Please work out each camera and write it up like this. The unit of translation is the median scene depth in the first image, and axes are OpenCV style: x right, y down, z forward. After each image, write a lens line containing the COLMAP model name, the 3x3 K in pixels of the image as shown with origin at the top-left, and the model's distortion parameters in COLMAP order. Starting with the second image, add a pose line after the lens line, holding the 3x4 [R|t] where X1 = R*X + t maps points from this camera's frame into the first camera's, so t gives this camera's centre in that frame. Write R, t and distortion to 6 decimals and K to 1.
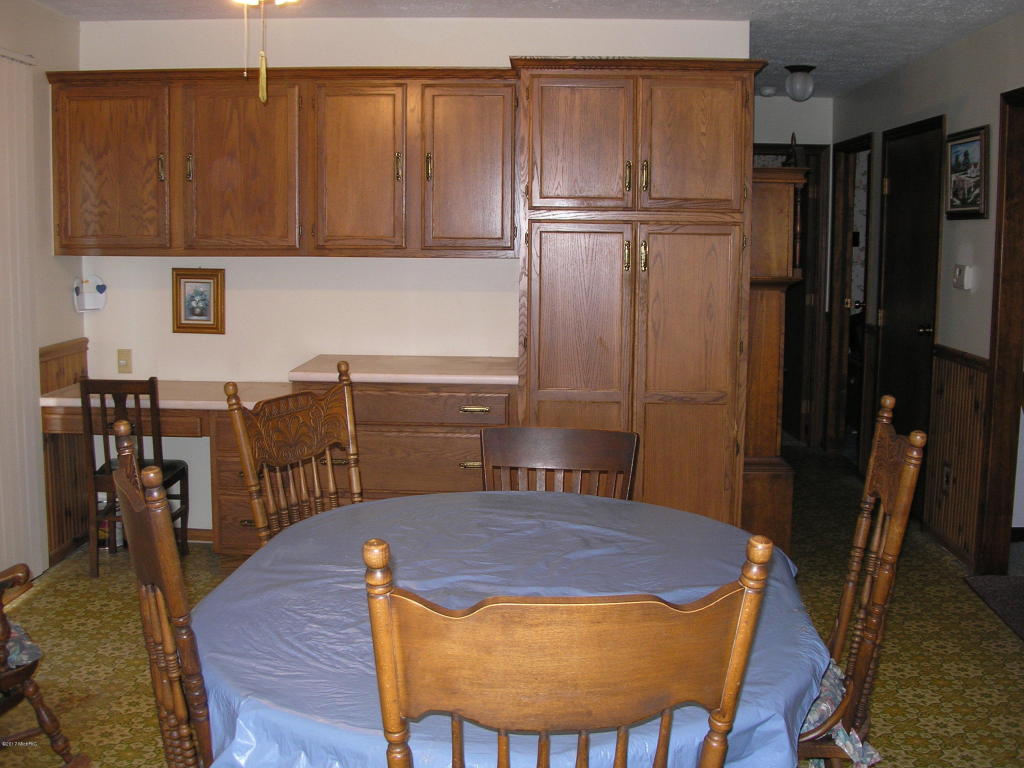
lens RADIAL K [[1135.3, 0, 507.0], [0, 1135.3, 380.5], [0, 0, 1]] dist [-0.203178, 0.145863]
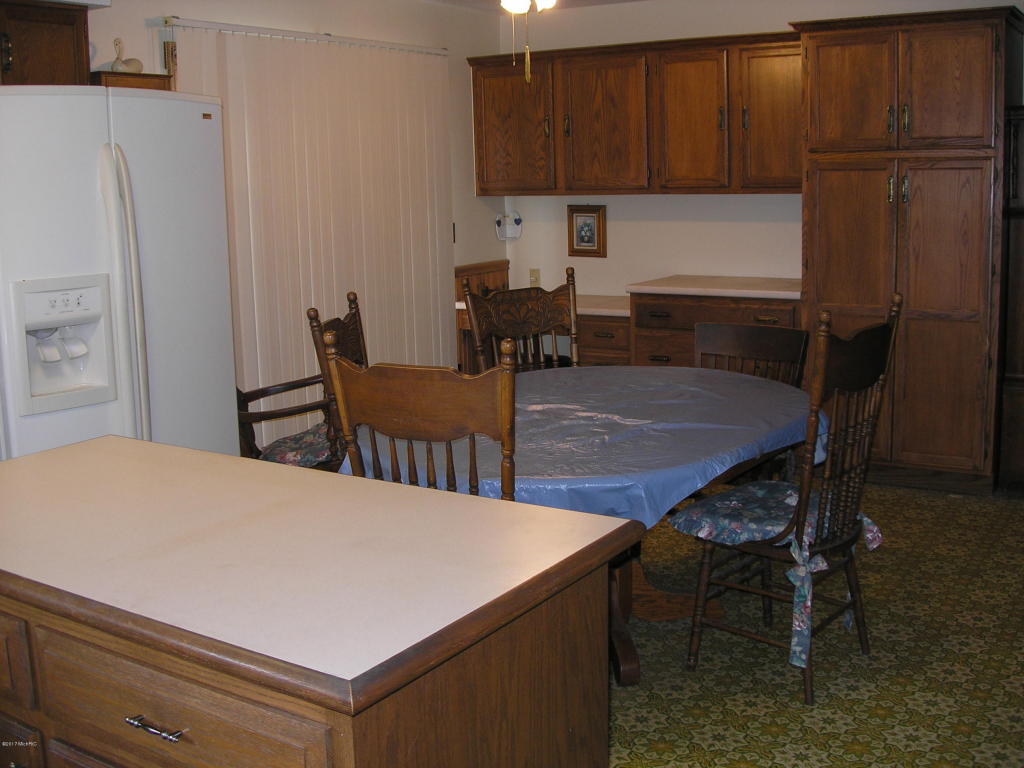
lens RADIAL K [[1135.3, 0, 507.0], [0, 1135.3, 380.5], [0, 0, 1]] dist [-0.203178, 0.145863]
pose [[0.858933, 0.055043, -0.509121, 0.331428], [-0.029908, 0.997901, 0.057429, 0.029002], [0.511214, -0.034101, 0.858777, -0.158523]]
